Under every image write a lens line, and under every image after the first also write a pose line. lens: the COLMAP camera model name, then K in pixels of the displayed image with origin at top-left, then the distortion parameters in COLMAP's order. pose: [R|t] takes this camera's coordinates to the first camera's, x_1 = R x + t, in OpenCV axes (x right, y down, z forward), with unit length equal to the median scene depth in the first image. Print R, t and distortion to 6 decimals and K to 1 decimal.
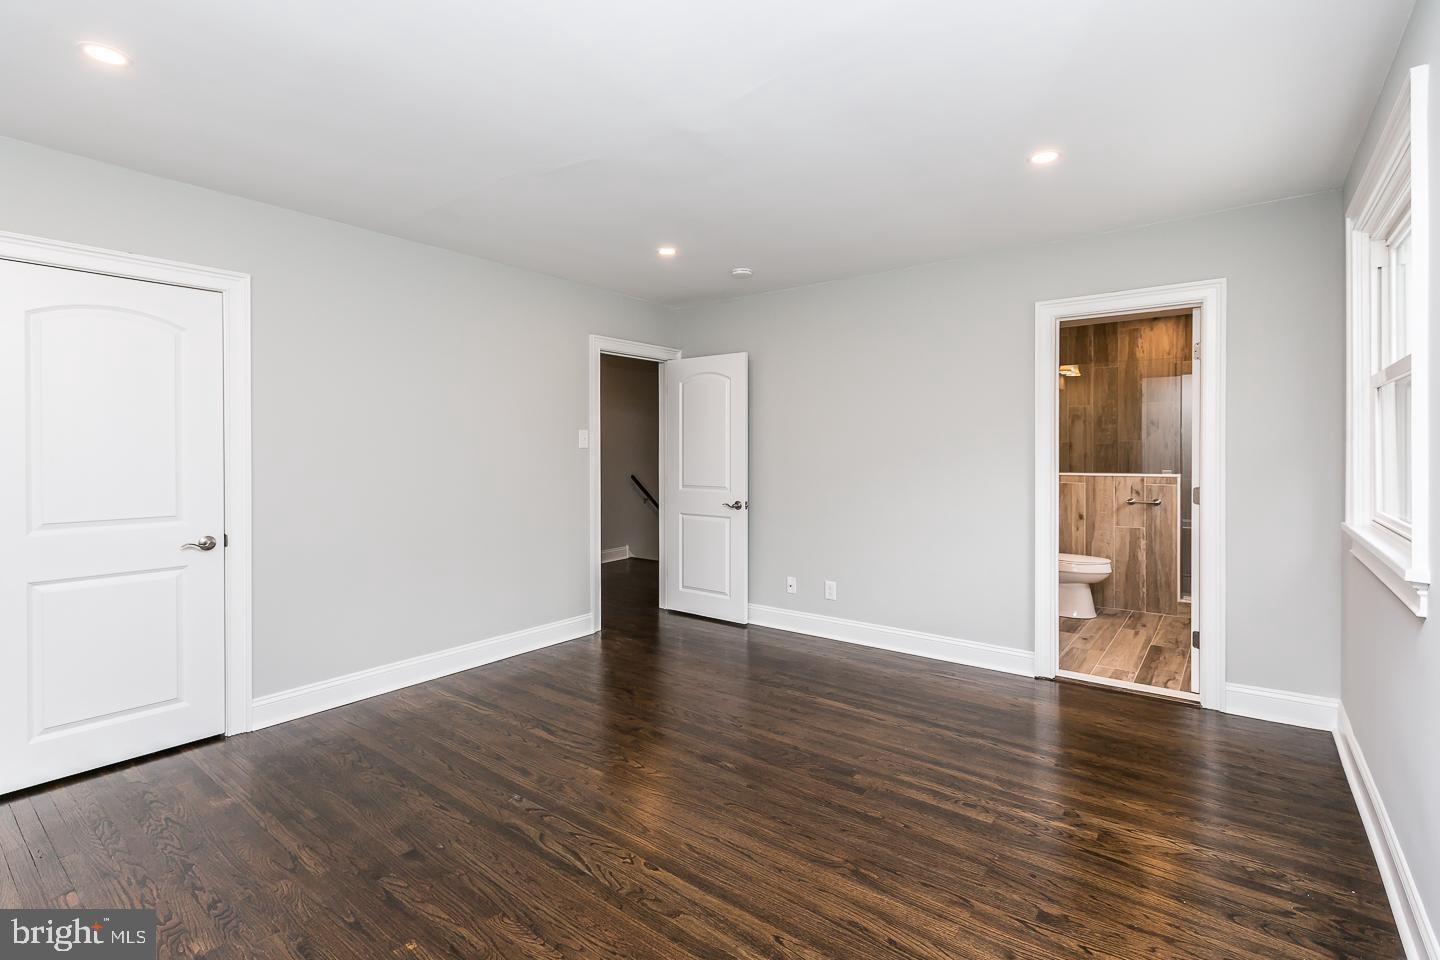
lens RADIAL K [[671.0, 0, 698.4], [0, 671.0, 452.6], [0, 0, 1]] dist [0.007918, -0.001579]
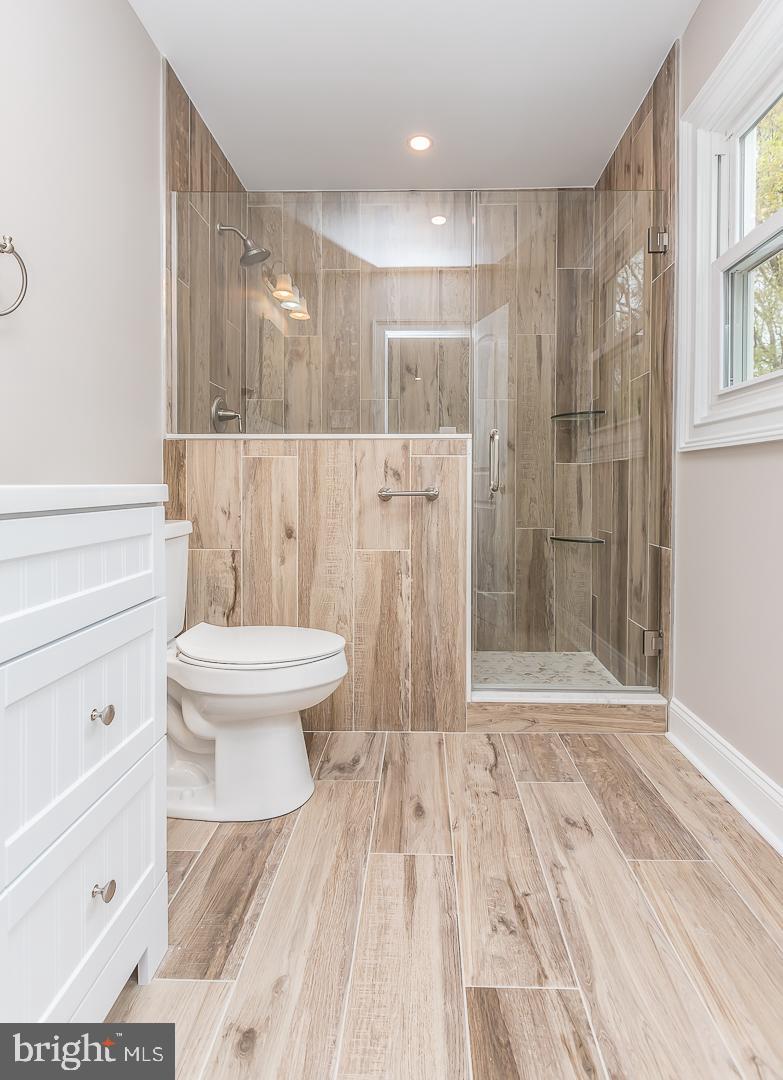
lens RADIAL K [[510.0, 0, 401.1], [0, 510.0, 487.6], [0, 0, 1]] dist [0.000165, -0.000048]
pose [[0.797356, 0.000783, 0.603509, 0.438415], [-0.001868, 0.999998, 0.001172, 0.067116], [-0.603506, -0.002062, 0.797356, 0.710305]]
